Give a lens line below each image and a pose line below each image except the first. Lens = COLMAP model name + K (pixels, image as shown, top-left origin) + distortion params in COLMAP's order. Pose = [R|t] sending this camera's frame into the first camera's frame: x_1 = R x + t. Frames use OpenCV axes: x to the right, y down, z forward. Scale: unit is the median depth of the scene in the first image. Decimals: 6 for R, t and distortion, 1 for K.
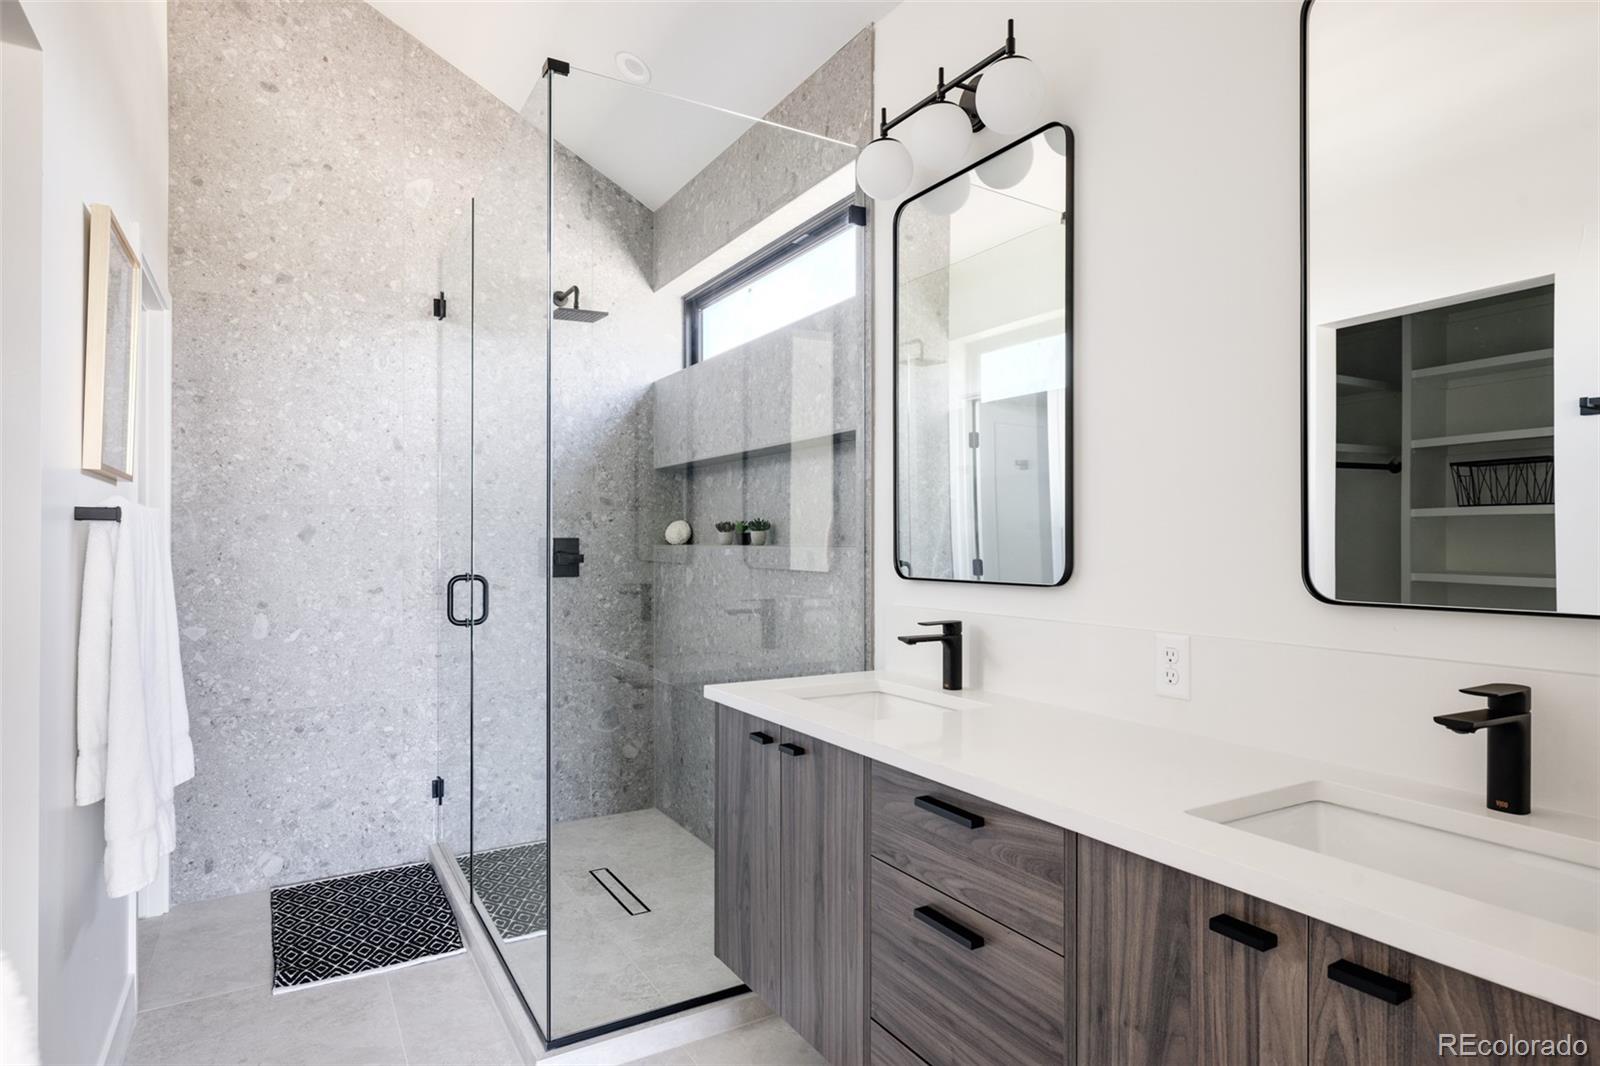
lens RADIAL K [[878.9, 0, 798.2], [0, 878.9, 534.1], [0, 0, 1]] dist [0.008528, -0.000406]
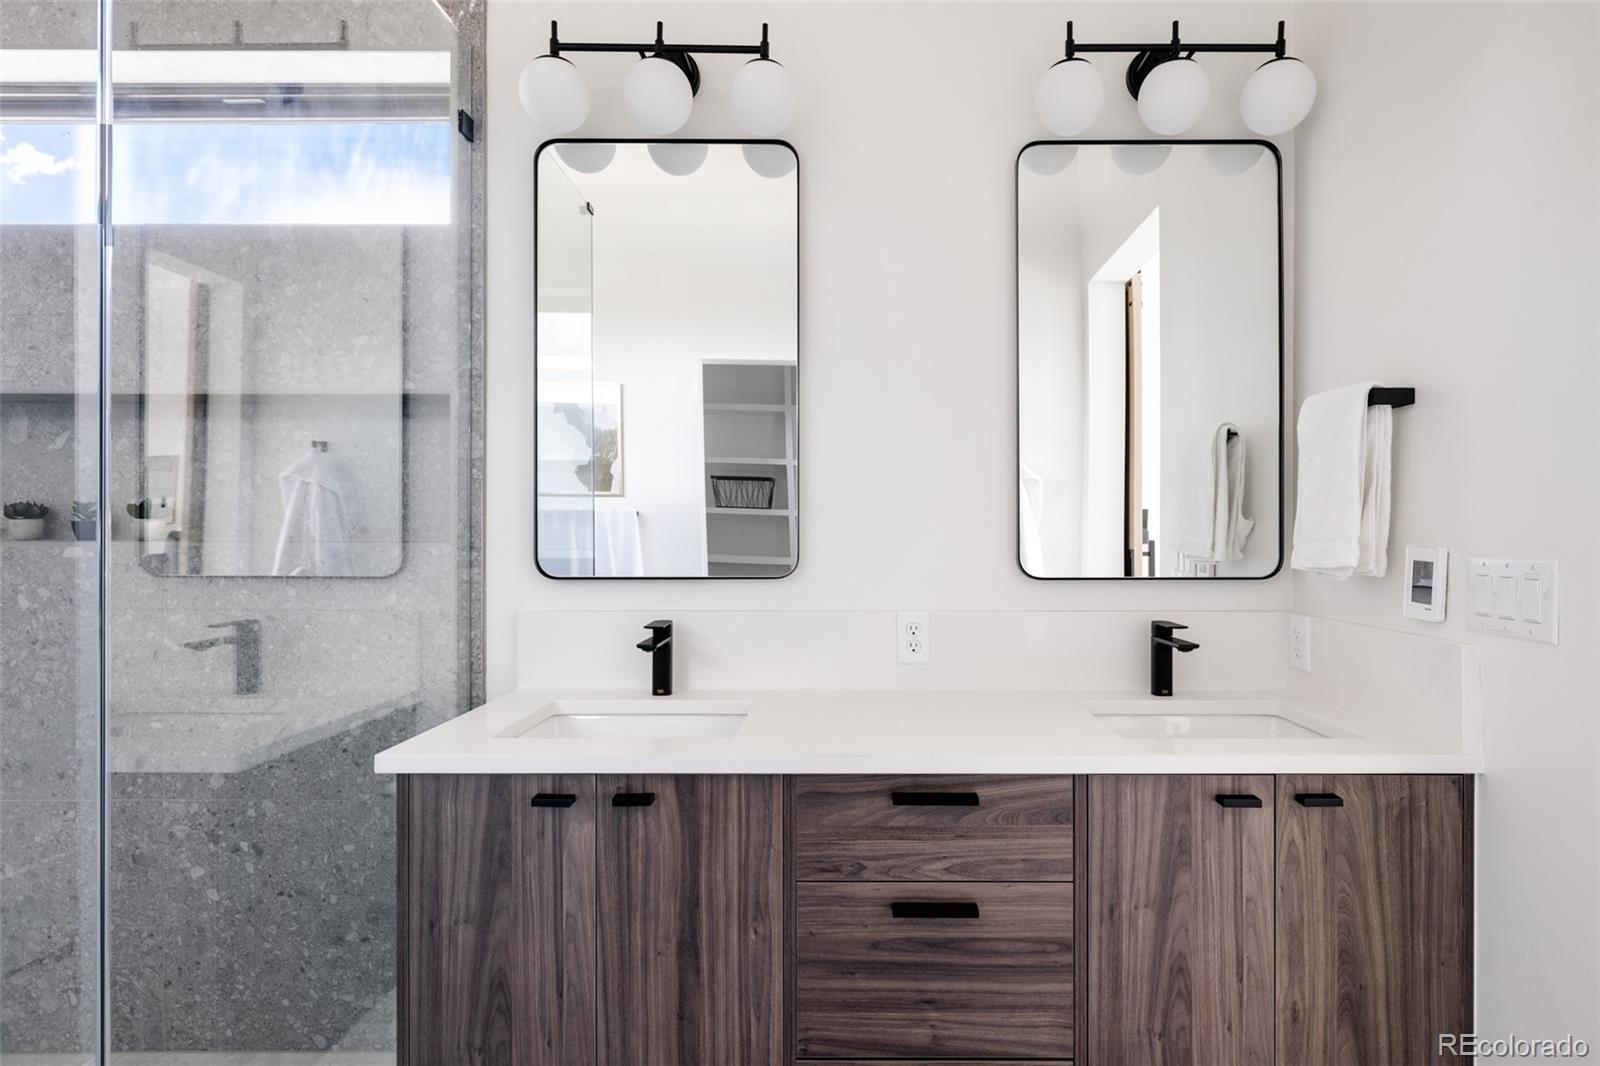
lens RADIAL K [[819.3, 0, 800.8], [0, 819.3, 527.9], [0, 0, 1]] dist [-0.000505, 0.000799]
pose [[0.517112, 0.004276, 0.855907, -0.558907], [-0.007223, 0.999974, -0.000631, -0.000606], [-0.855887, -0.005856, 0.517129, 0.486573]]
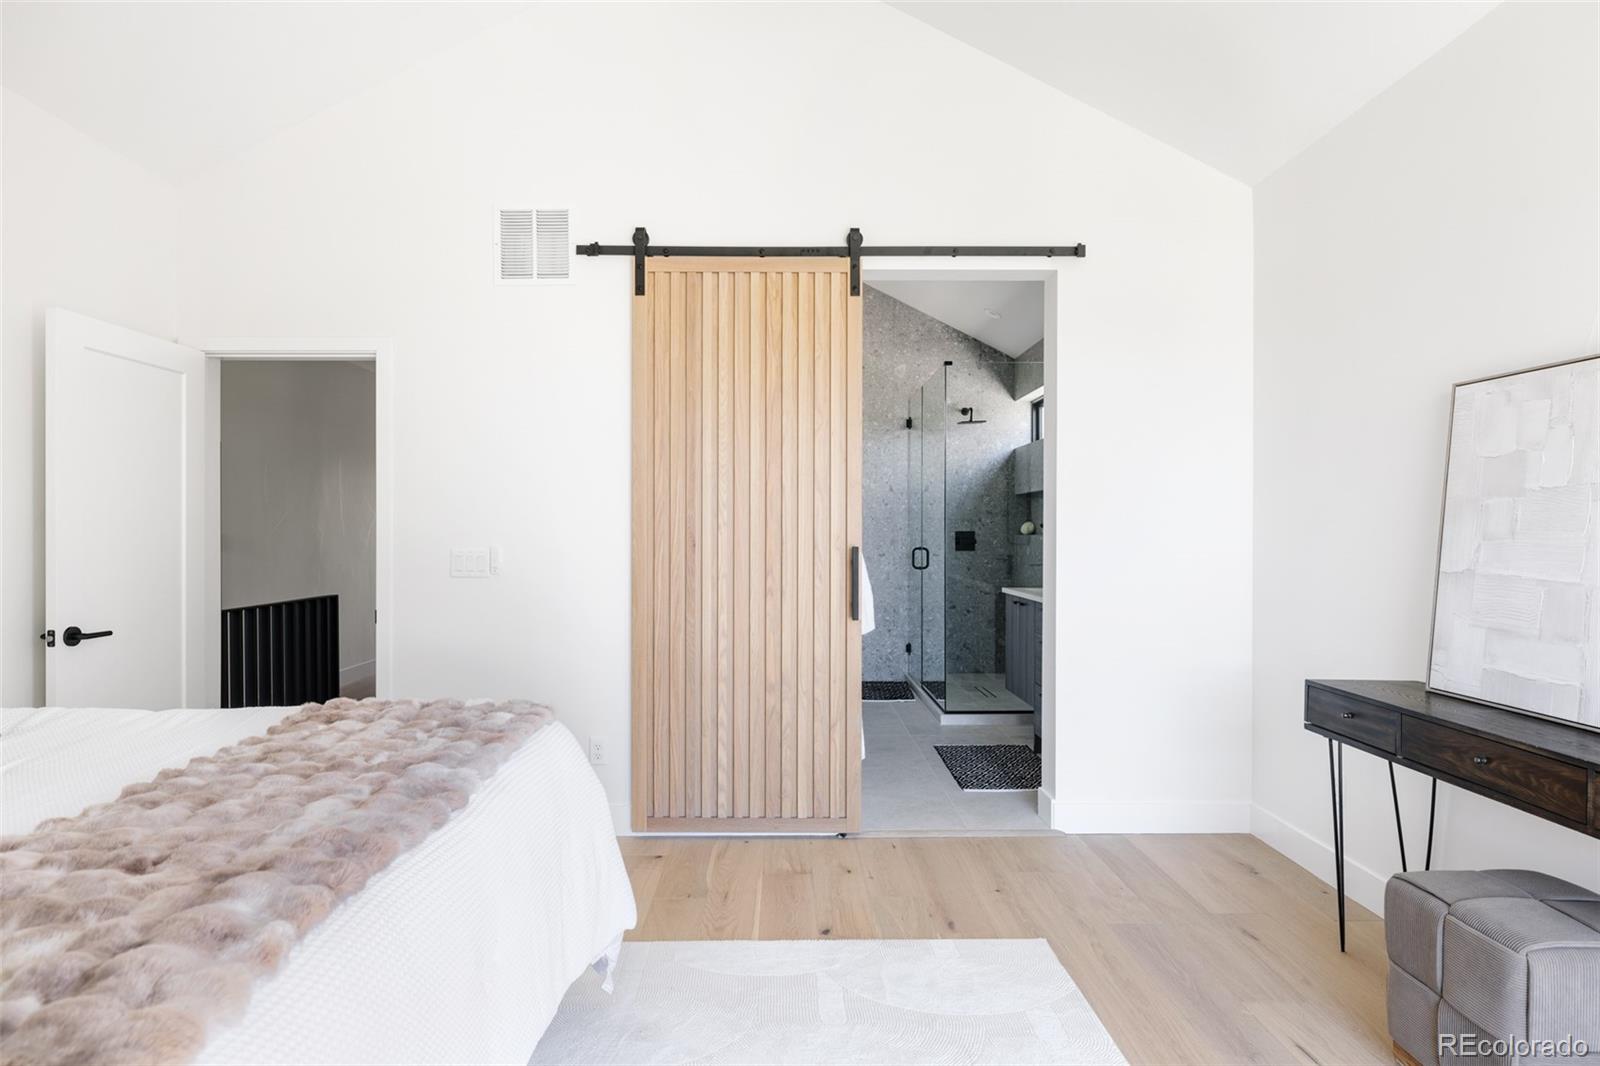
lens RADIAL K [[878.9, 0, 798.1], [0, 878.9, 536.4], [0, 0, 1]] dist [0.008528, -0.000406]
pose [[0.871543, 0.002377, -0.490314, 0.786650], [0.002661, 0.999951, 0.009579, -0.008607], [0.490312, -0.009653, 0.871493, -1.929755]]
